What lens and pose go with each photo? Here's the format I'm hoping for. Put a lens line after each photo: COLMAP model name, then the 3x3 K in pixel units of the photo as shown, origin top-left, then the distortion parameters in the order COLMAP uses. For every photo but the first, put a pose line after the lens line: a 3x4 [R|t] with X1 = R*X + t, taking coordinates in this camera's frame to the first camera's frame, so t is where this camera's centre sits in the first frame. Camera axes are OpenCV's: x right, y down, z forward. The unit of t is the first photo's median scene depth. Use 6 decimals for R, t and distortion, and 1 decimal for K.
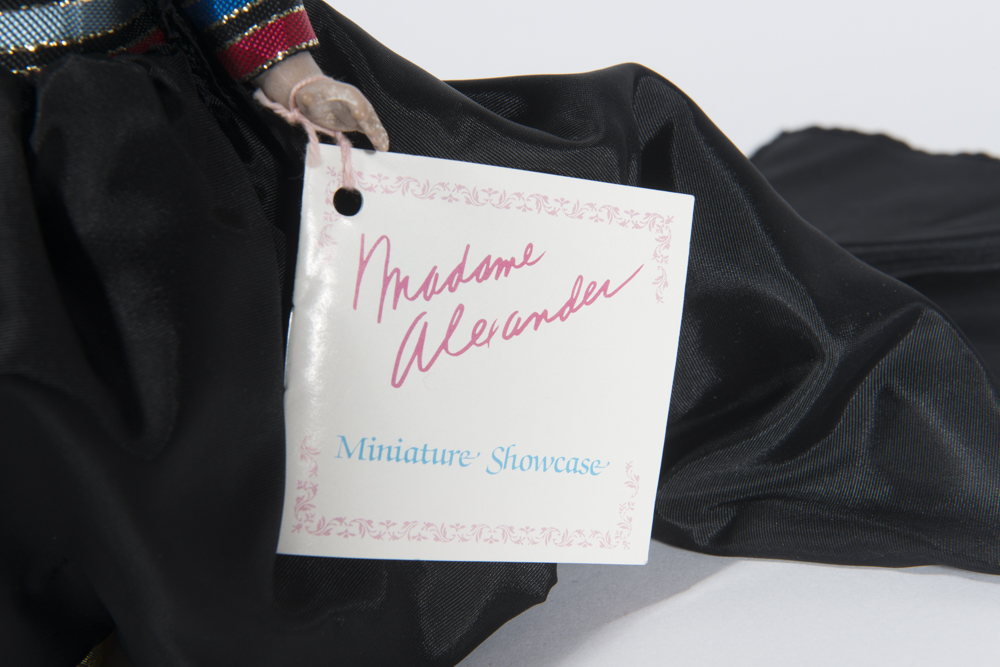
lens RADIAL K [[1823.0, 0, 499.0], [0, 1823.0, 335.1], [0, 0, 1]] dist [0.162710, 0.000000]
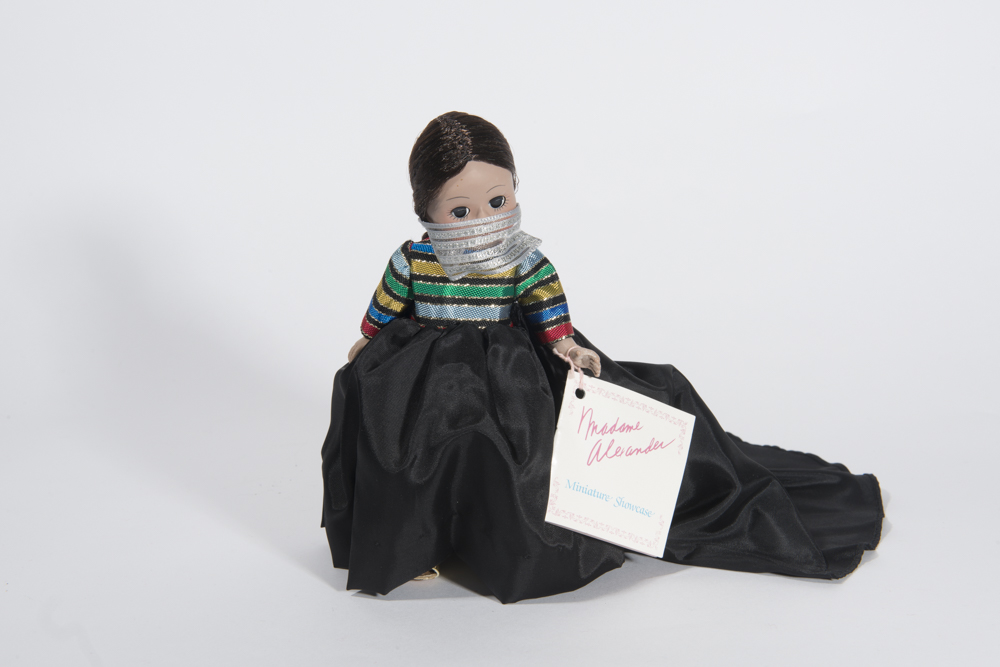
lens RADIAL K [[1580.0, 0, 500.2], [0, 1580.0, 332.5], [0, 0, 1]] dist [0.094968, 0.000000]
pose [[0.979578, 0.156891, 0.125750, -0.488438], [-0.126678, 0.967246, -0.219971, 0.354291], [-0.156143, 0.199549, 0.967367, -1.203330]]
